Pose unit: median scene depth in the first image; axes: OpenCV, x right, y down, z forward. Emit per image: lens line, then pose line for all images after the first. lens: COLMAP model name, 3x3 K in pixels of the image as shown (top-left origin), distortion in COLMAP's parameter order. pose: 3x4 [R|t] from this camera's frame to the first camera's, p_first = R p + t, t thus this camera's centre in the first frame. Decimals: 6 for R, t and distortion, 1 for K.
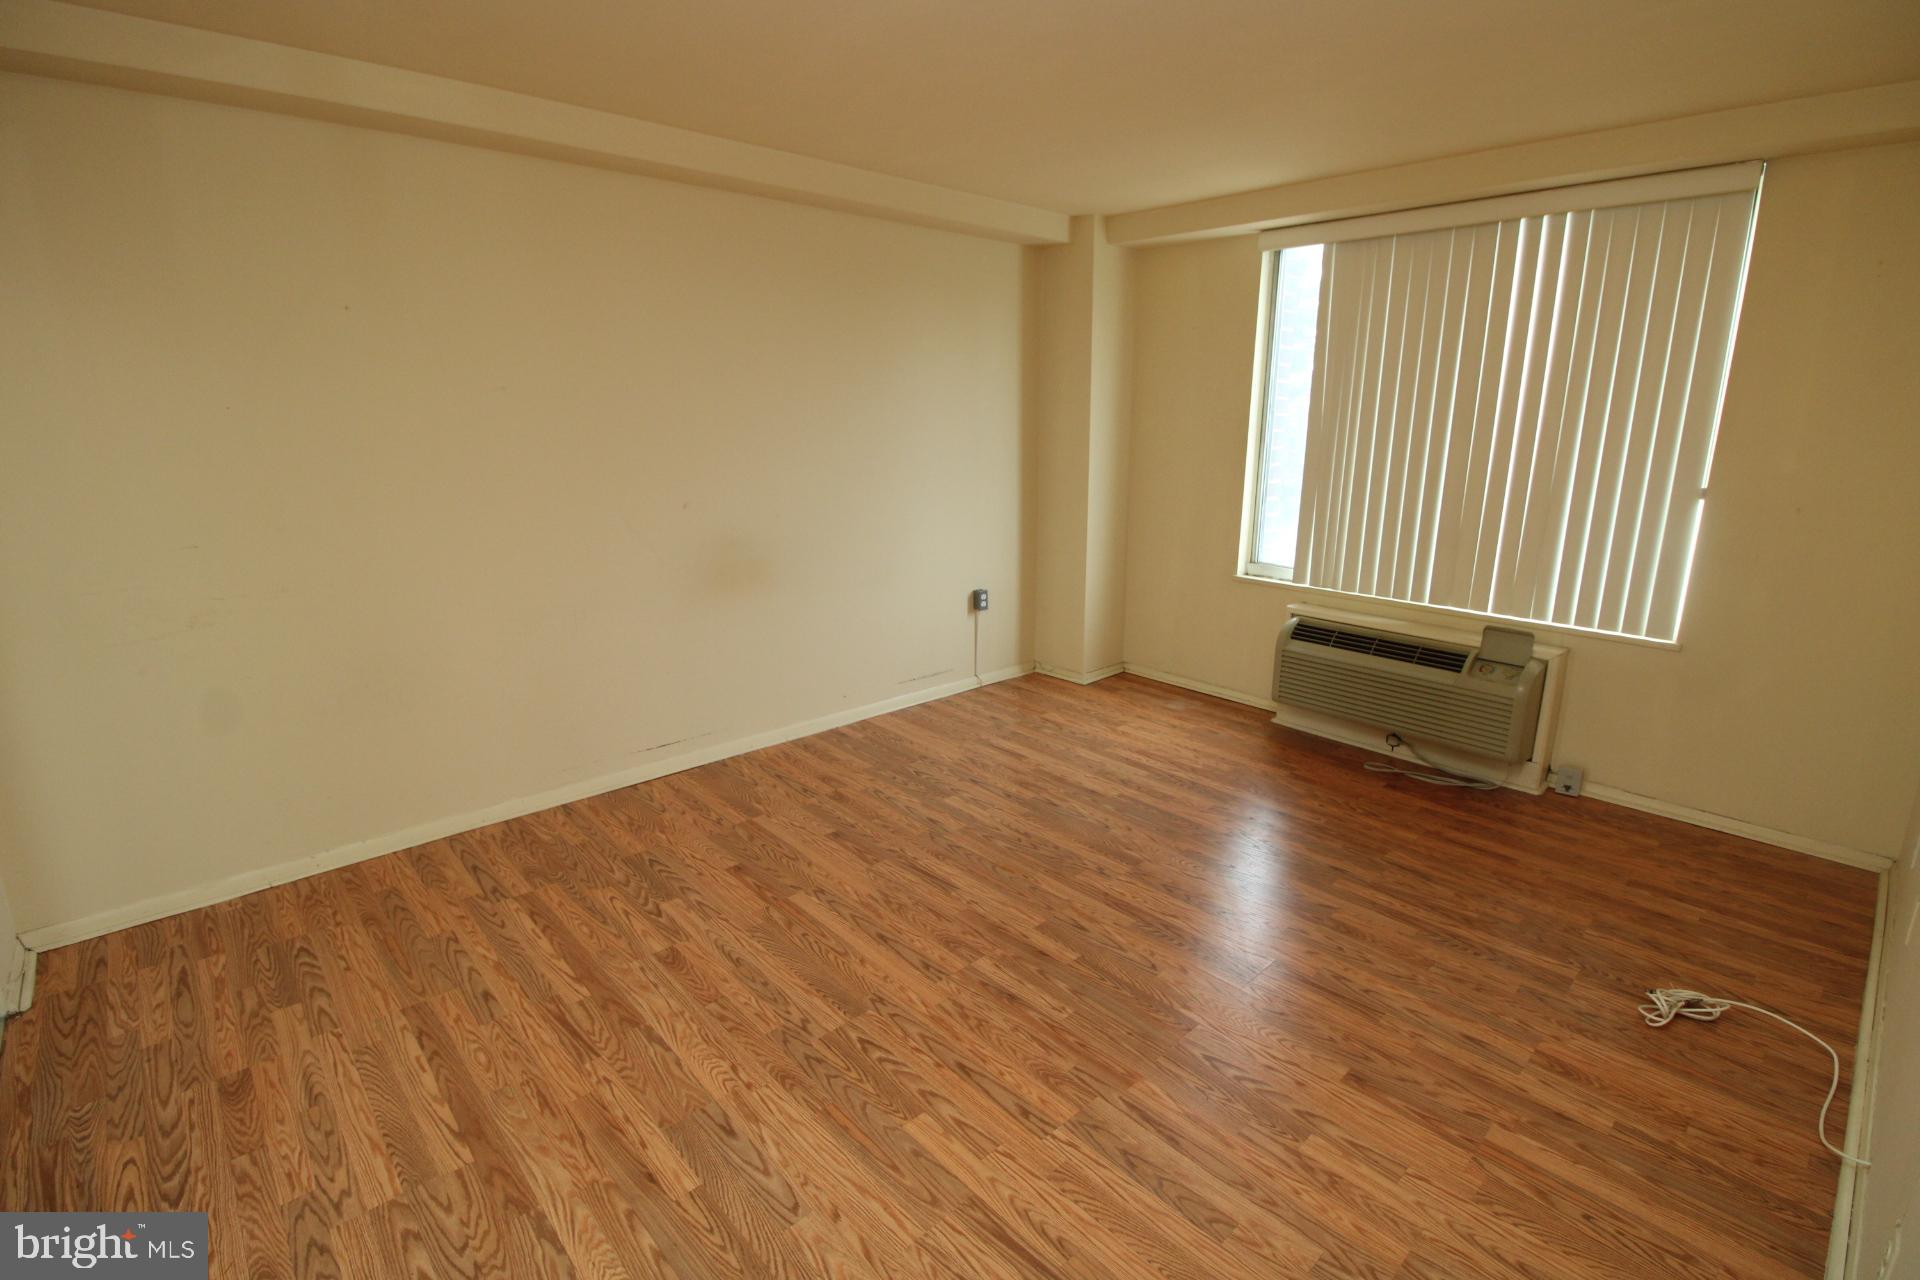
lens RADIAL K [[895.9, 0, 972.7], [0, 895.9, 630.9], [0, 0, 1]] dist [-0.011191, -0.004548]
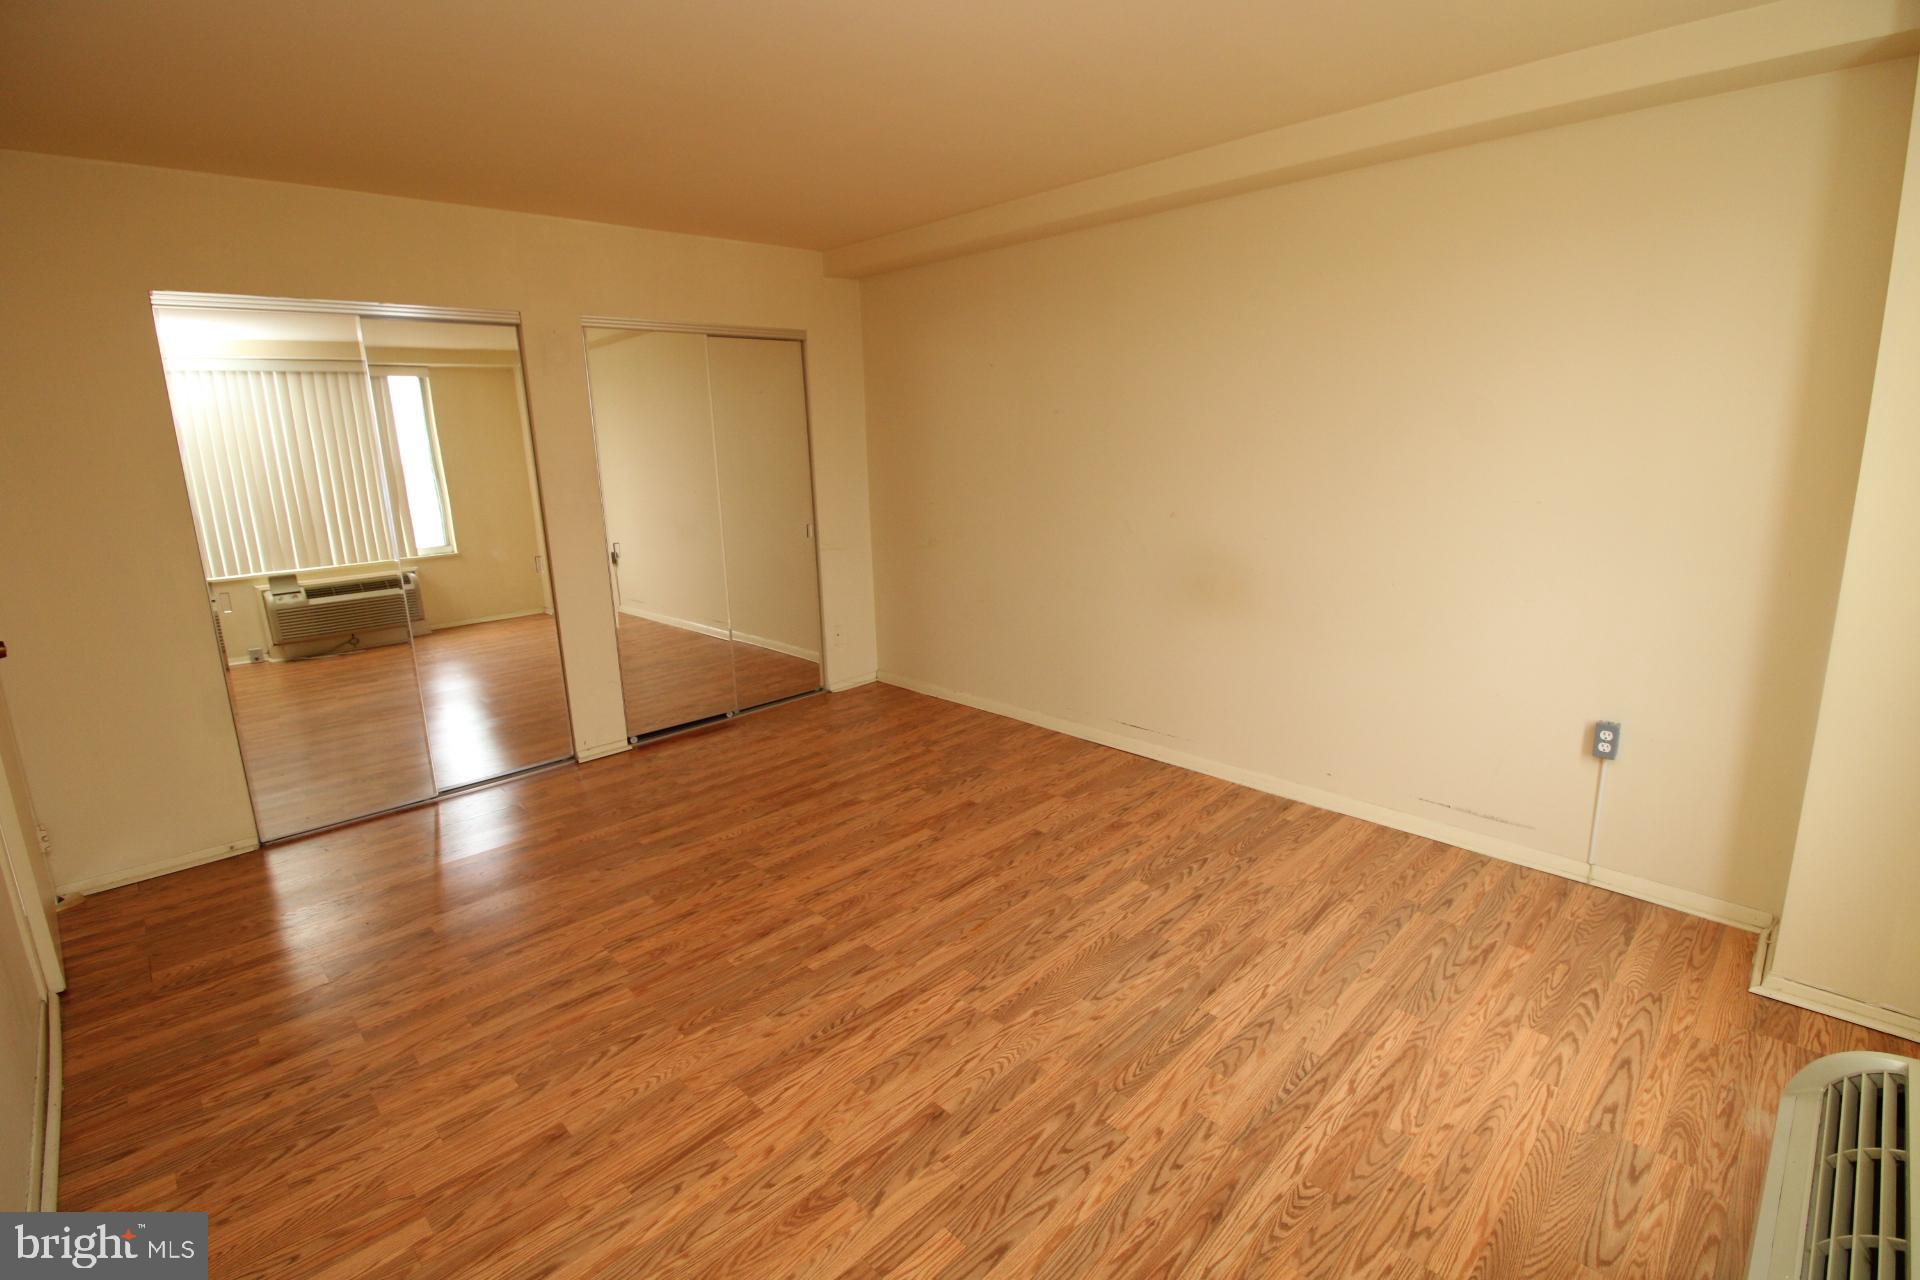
lens RADIAL K [[895.9, 0, 977.0], [0, 895.9, 640.5], [0, 0, 1]] dist [-0.011191, -0.004548]
pose [[0.016616, 0.227923, -0.973537, 0.908830], [-0.215626, 0.951578, 0.219101, -0.222700], [0.976335, 0.206279, 0.064958, 0.927955]]
